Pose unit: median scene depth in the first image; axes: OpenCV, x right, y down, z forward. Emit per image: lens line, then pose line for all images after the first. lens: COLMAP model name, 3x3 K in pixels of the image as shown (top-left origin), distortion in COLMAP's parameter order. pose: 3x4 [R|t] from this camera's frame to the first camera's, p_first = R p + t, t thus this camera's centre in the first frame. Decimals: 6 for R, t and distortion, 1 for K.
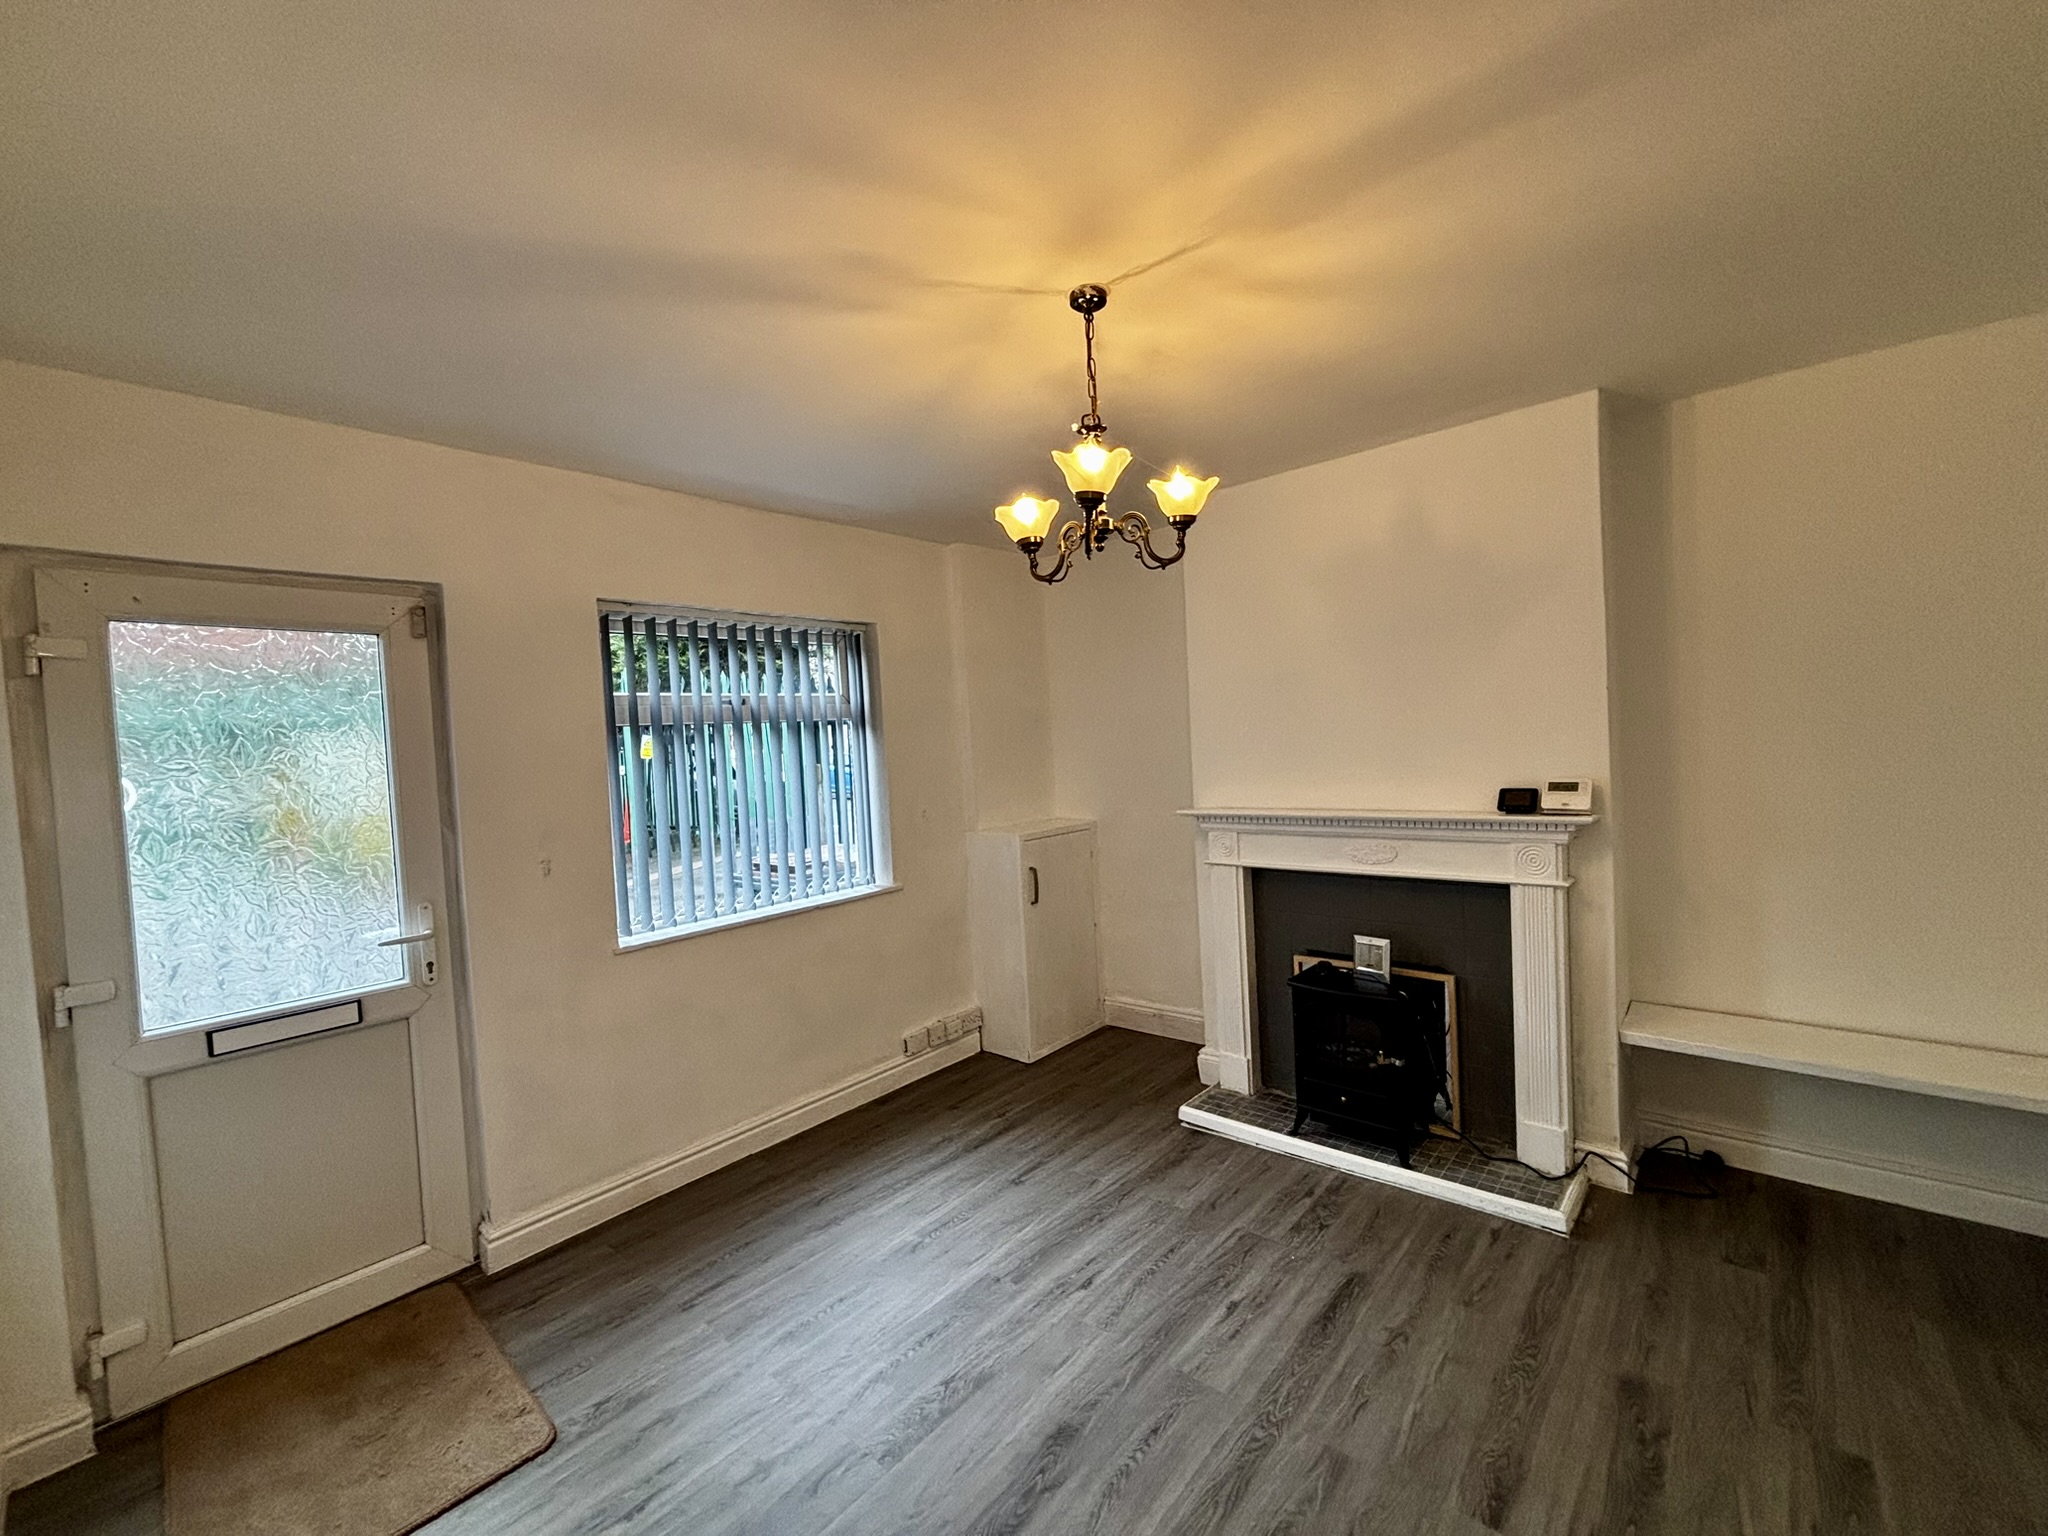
lens RADIAL K [[825.2, 0, 1023.4], [0, 825.2, 777.7], [0, 0, 1]] dist [0.013546, 0.000276]
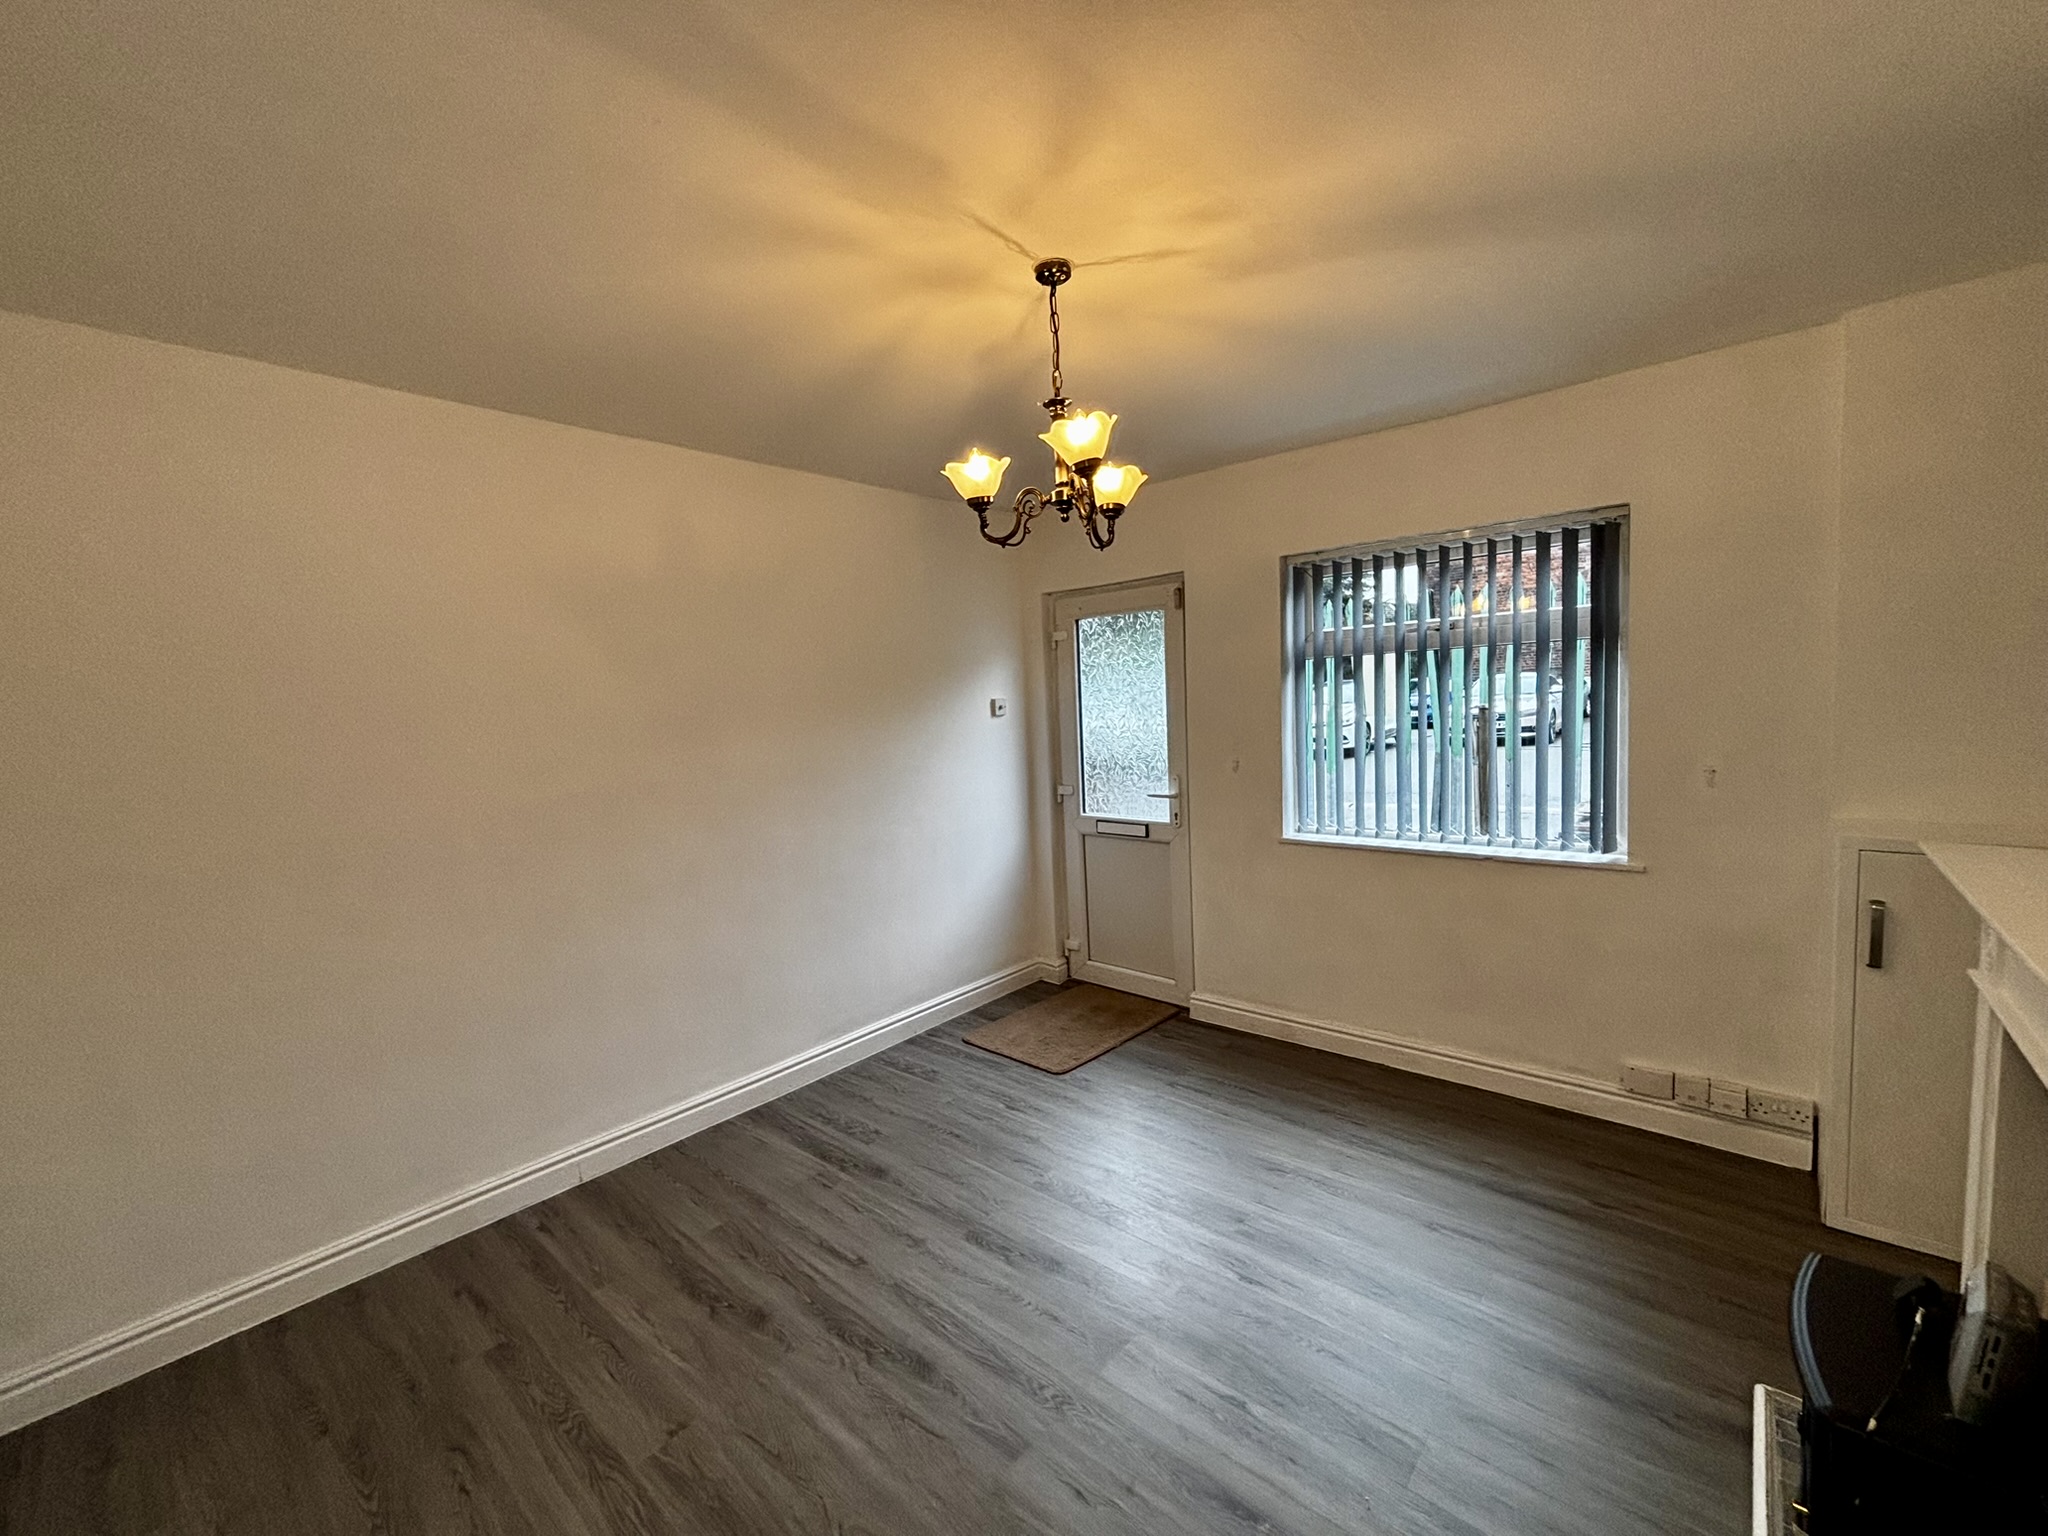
lens RADIAL K [[823.2, 0, 1024.0], [0, 823.2, 768.0], [0, 0, 1]] dist [0.002361, 0.000123]
pose [[0.015117, 0.132893, -0.991015, 0.870868], [-0.002225, 0.991130, 0.132875, -0.076683], [0.999883, 0.000197, 0.015278, 0.704127]]
